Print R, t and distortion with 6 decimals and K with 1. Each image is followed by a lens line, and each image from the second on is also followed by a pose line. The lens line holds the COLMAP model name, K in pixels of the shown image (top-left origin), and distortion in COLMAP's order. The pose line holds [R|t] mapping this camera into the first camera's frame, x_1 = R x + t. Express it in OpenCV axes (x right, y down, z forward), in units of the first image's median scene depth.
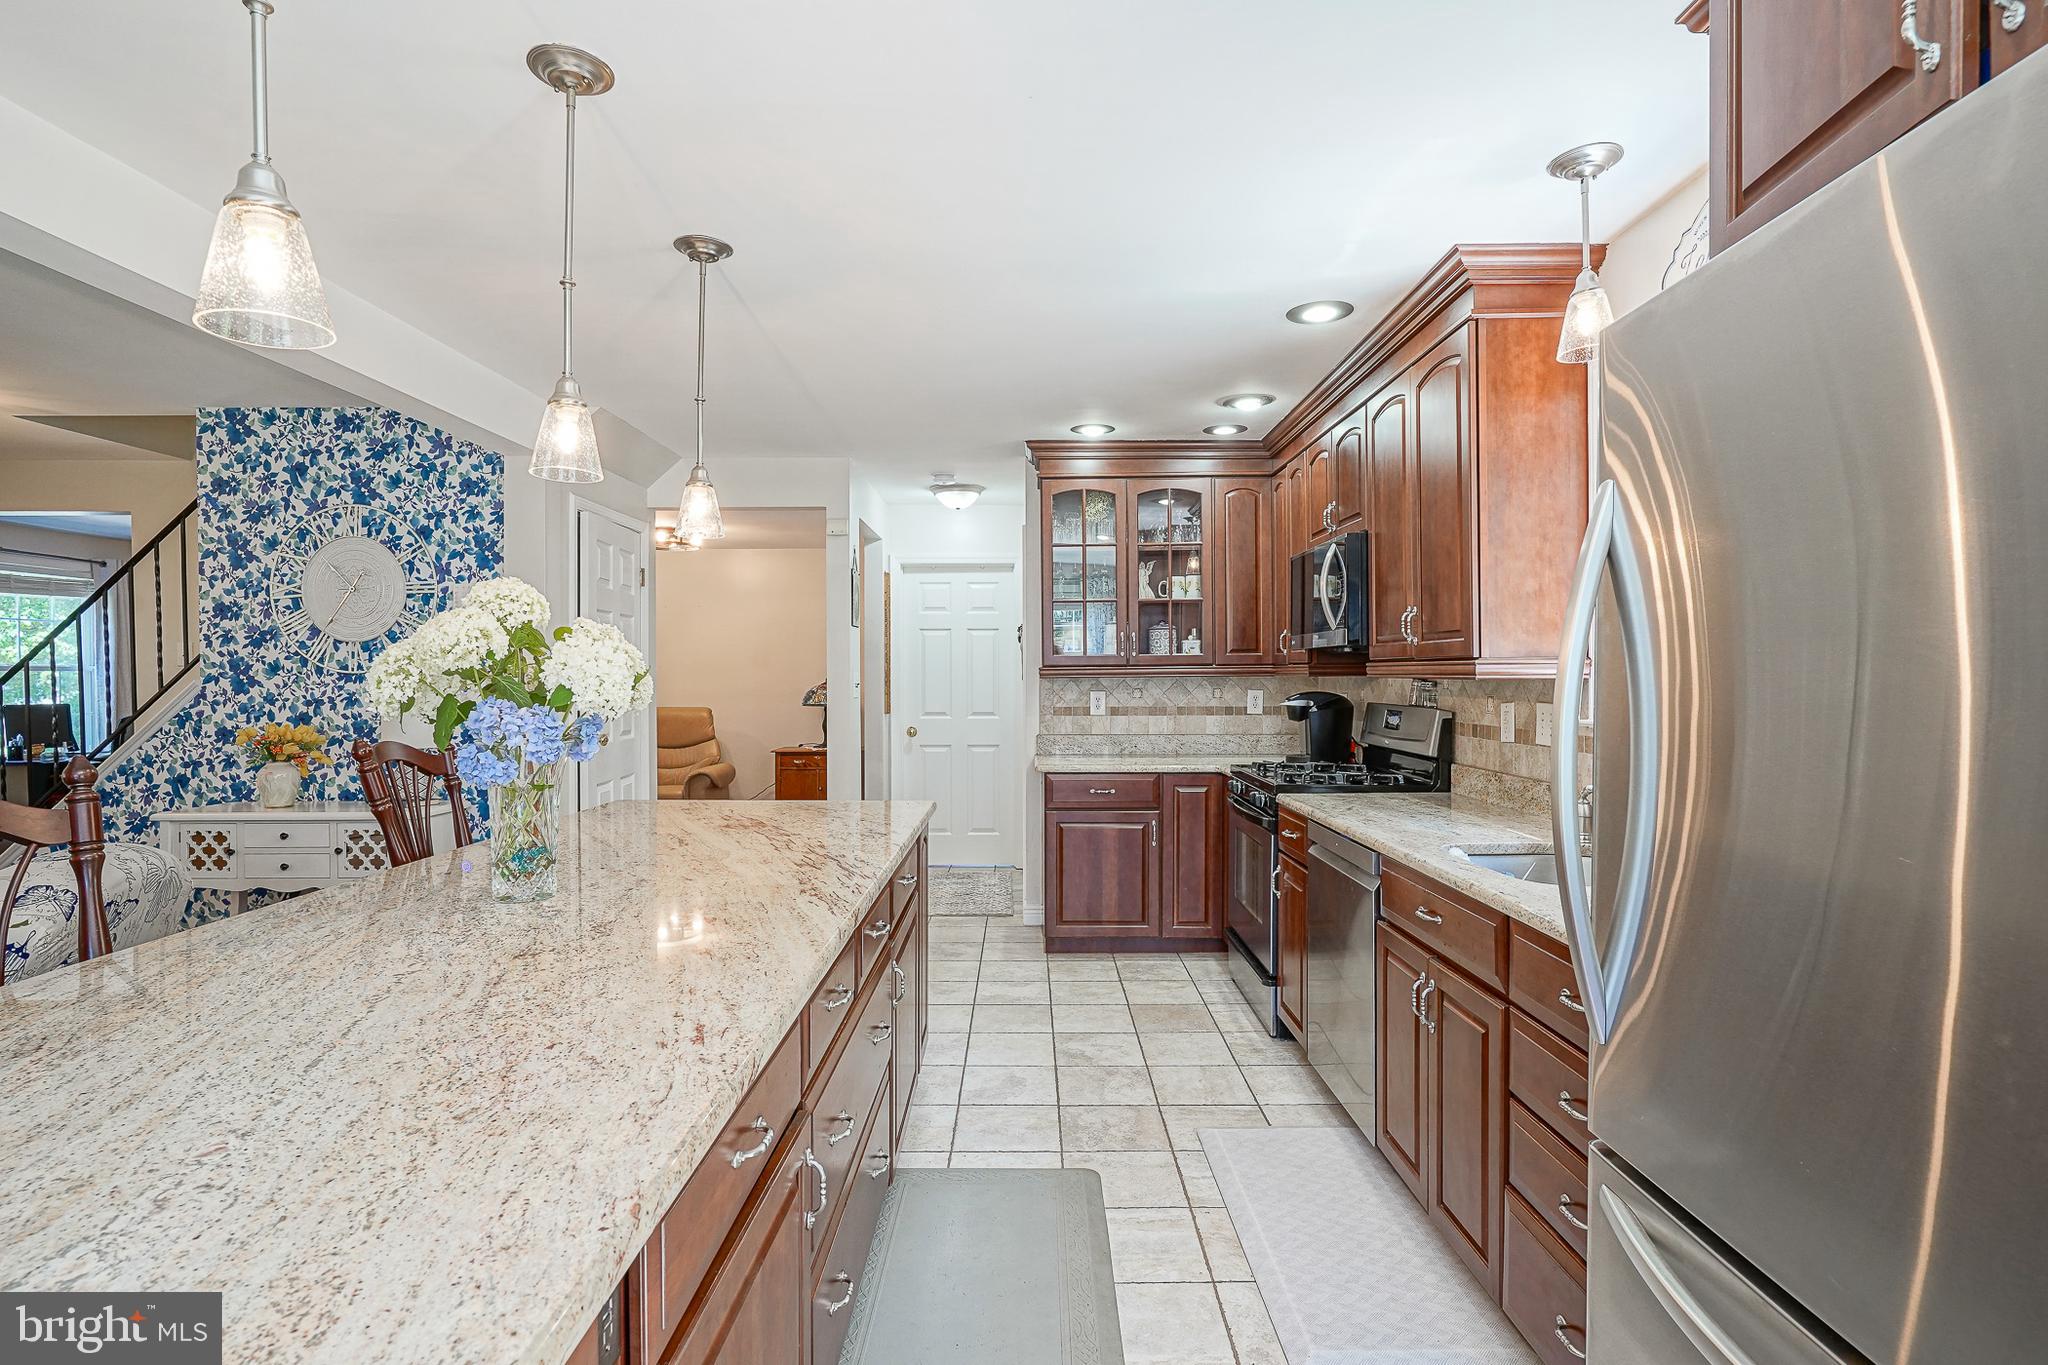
lens RADIAL K [[1021.0, 0, 1013.3], [0, 1021.0, 687.3], [0, 0, 1]] dist [-0.005901, 0.003184]
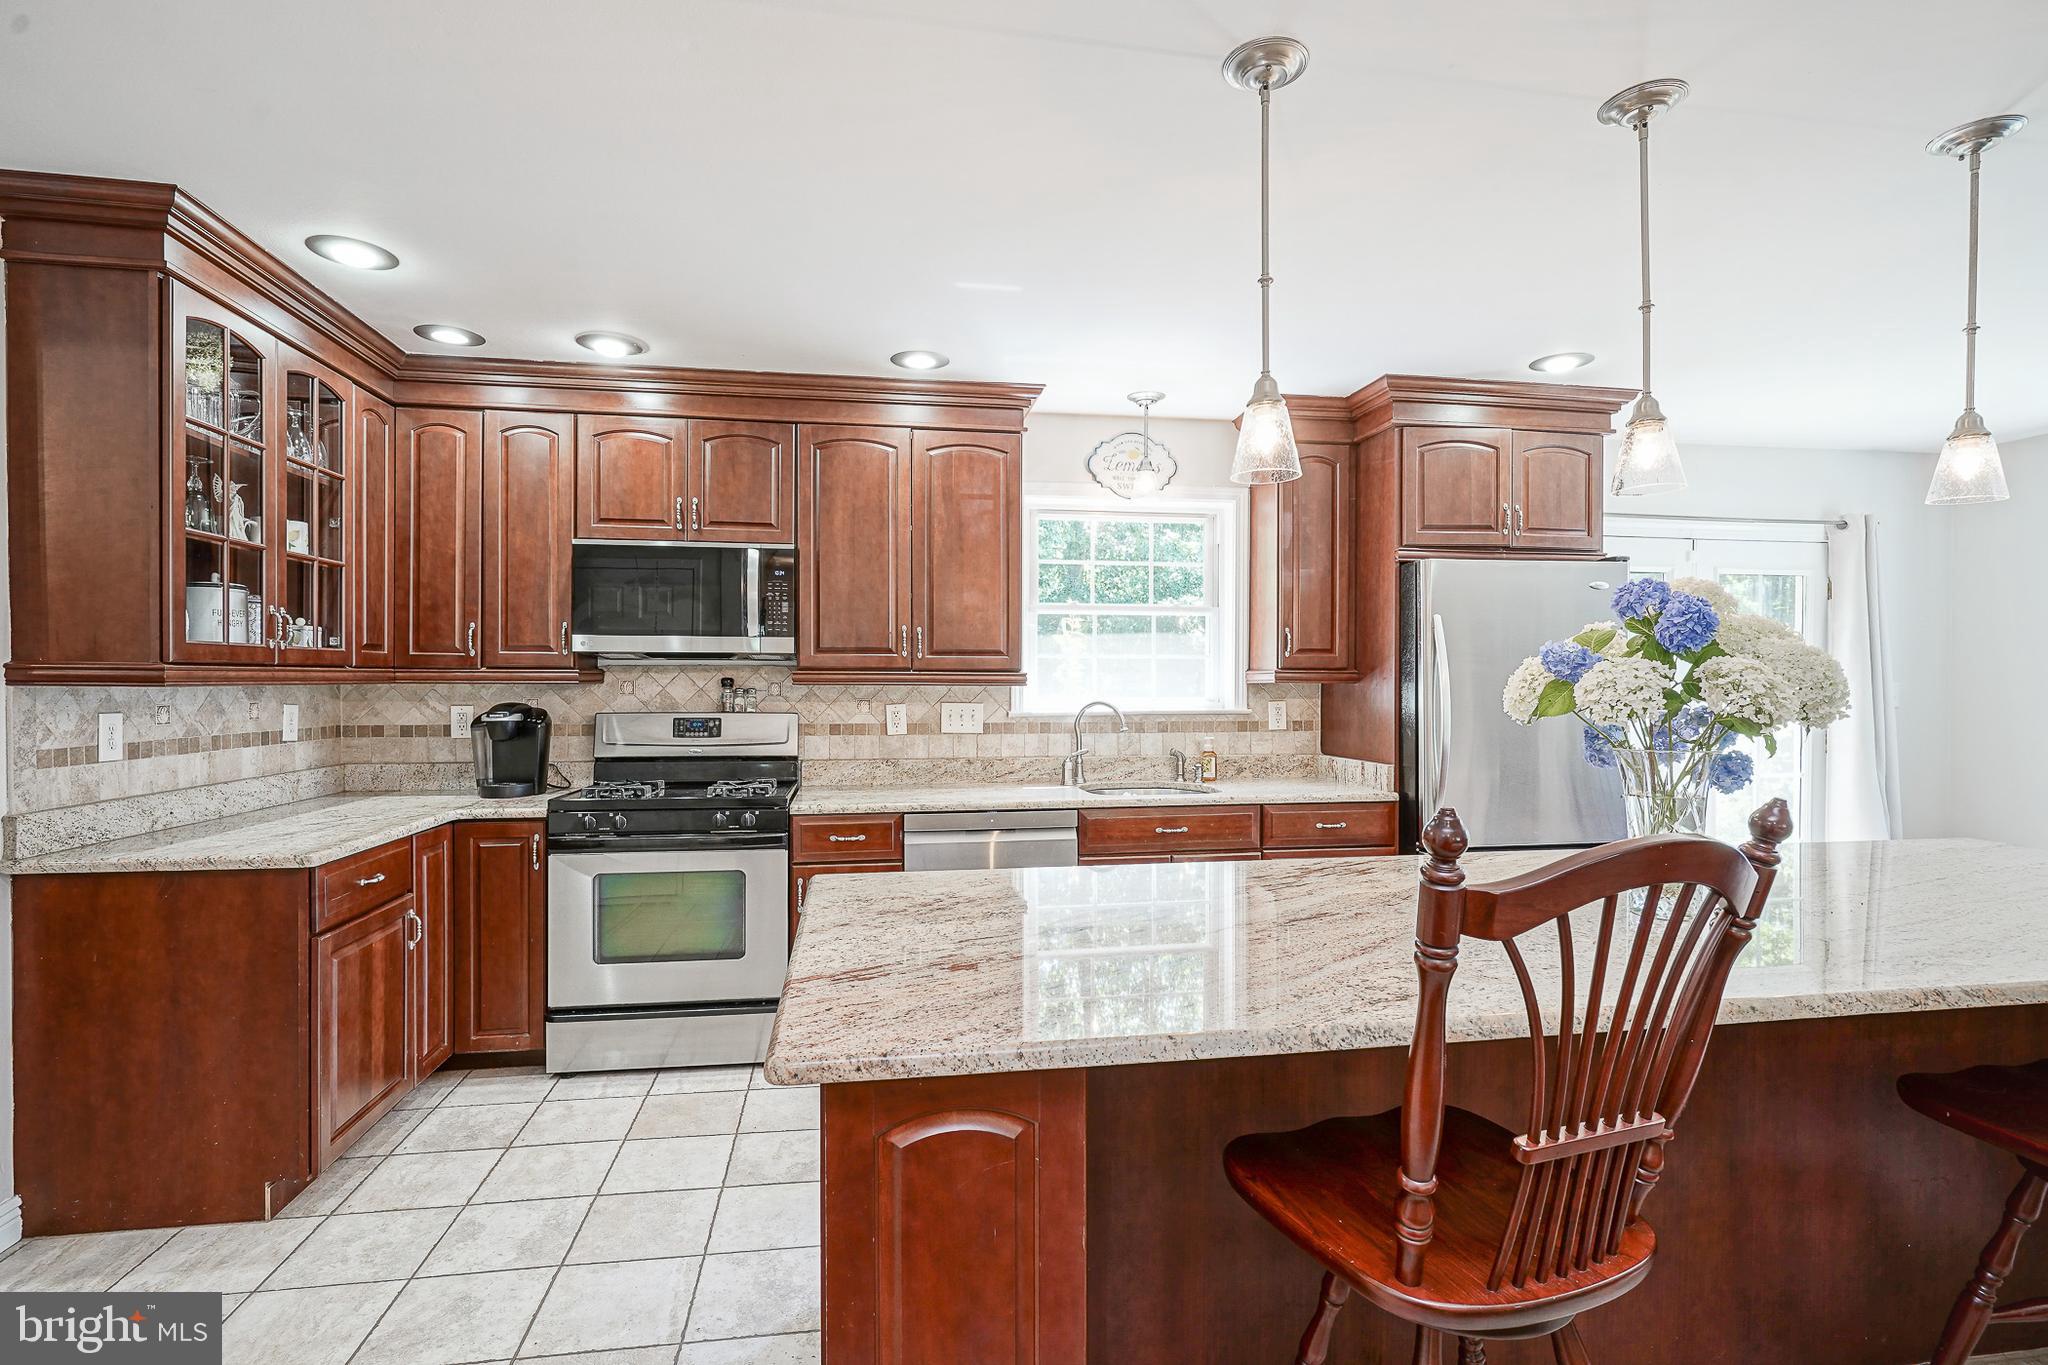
lens RADIAL K [[1021.0, 0, 988.8], [0, 1021.0, 677.8], [0, 0, 1]] dist [-0.005901, 0.003184]
pose [[-0.192134, 0.008085, 0.981335, -0.599614], [0.011885, 0.999912, -0.005911, -0.006486], [-0.981297, 0.010527, -0.192213, 0.820669]]
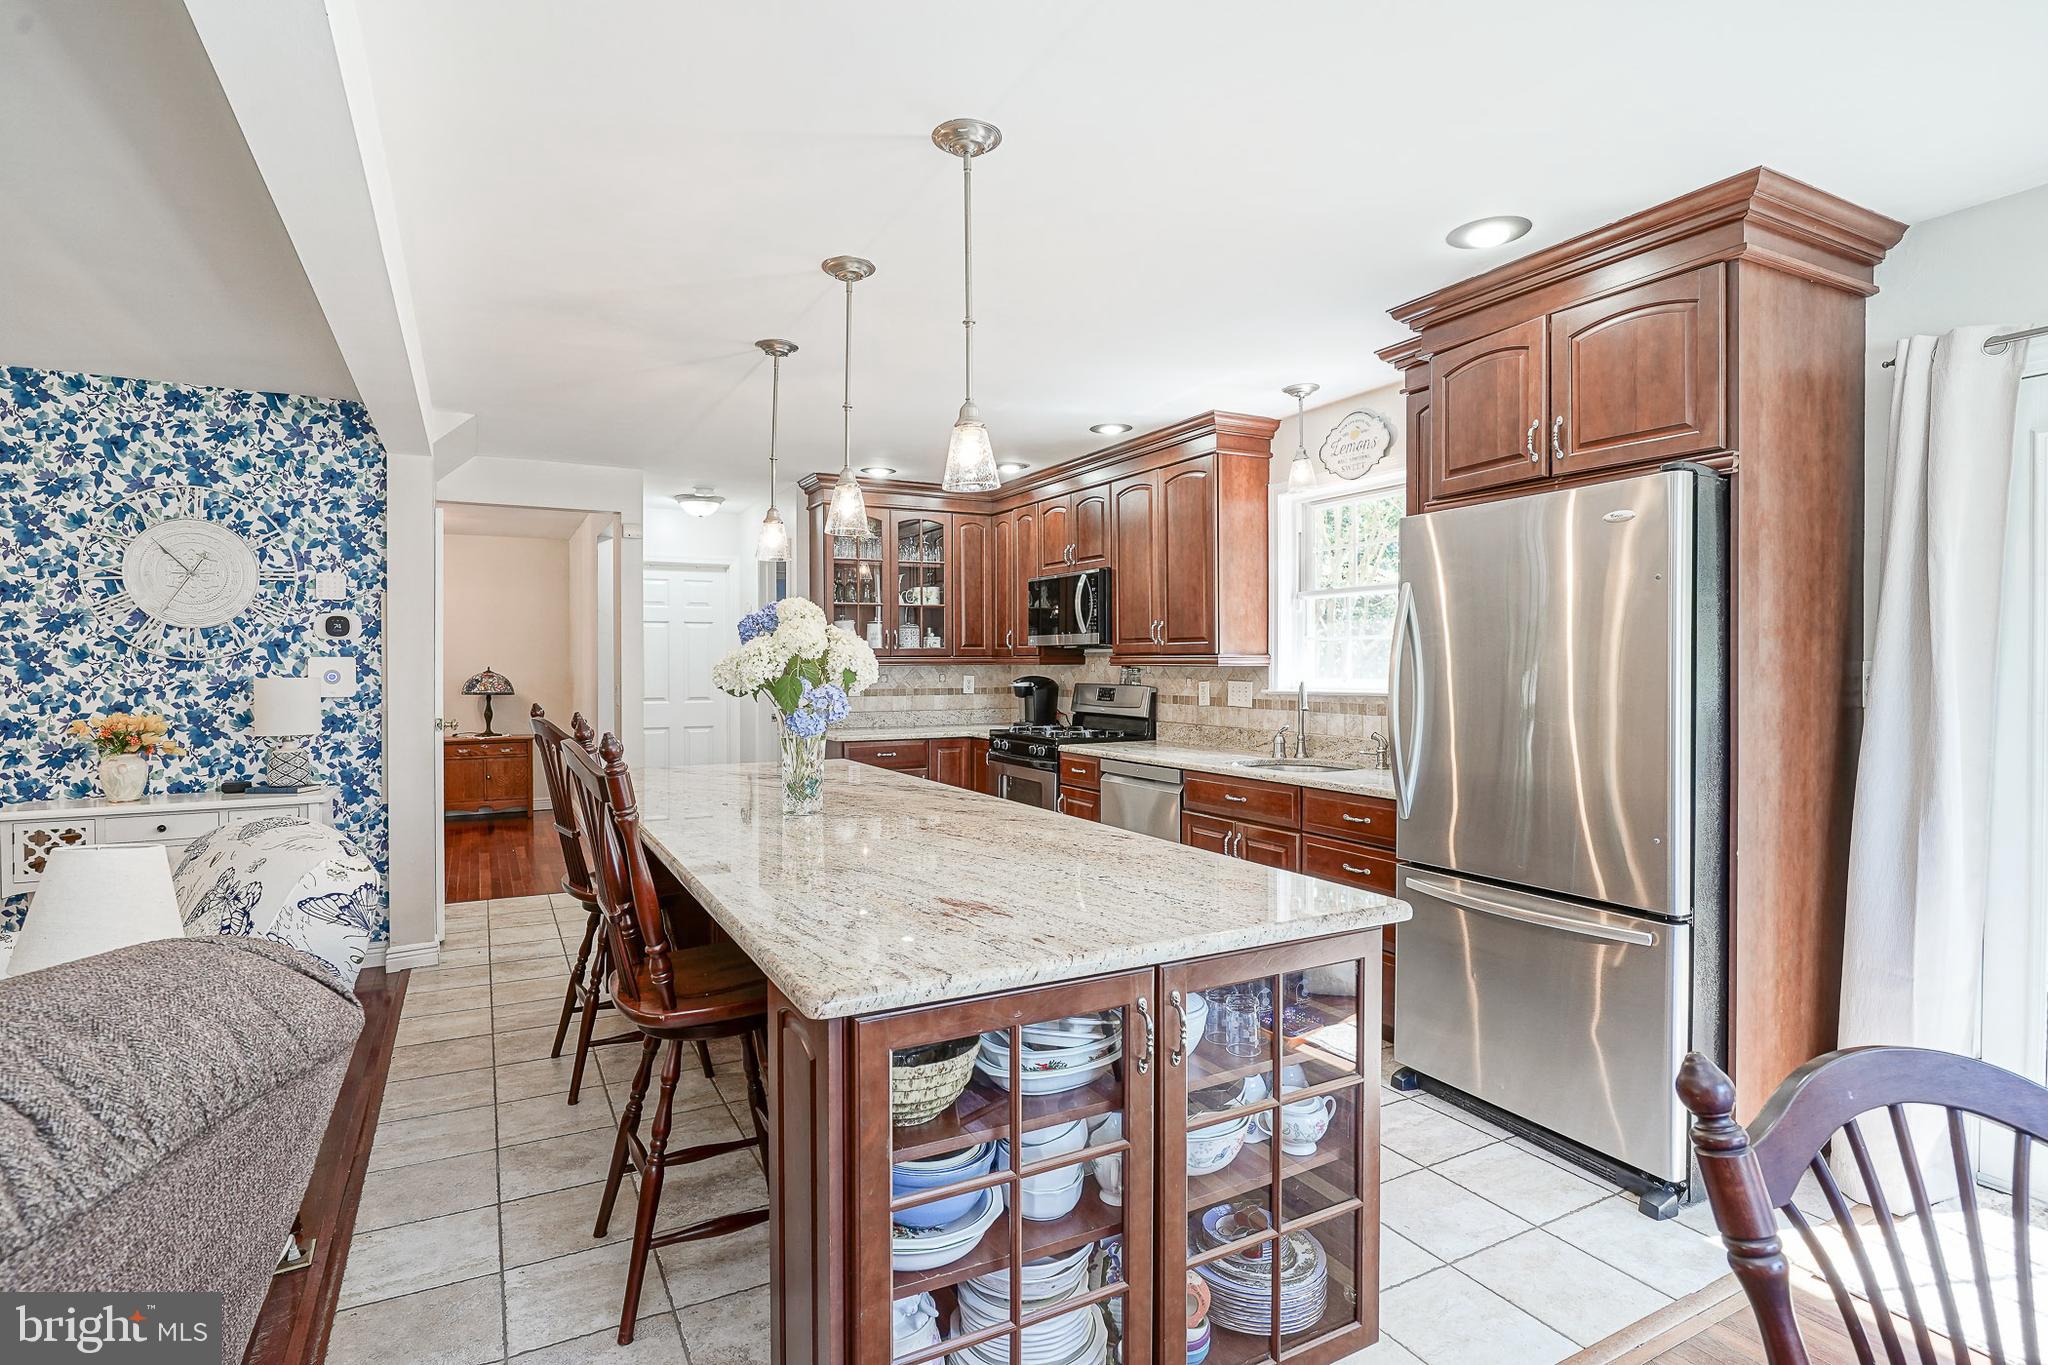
lens RADIAL K [[1021.0, 0, 981.0], [0, 1021.0, 678.9], [0, 0, 1]] dist [-0.005901, 0.003184]
pose [[0.884671, -0.005183, 0.466188, -0.434827], [0.004231, 0.999986, 0.003088, 0.003819], [-0.466198, -0.000760, 0.884680, -0.201626]]
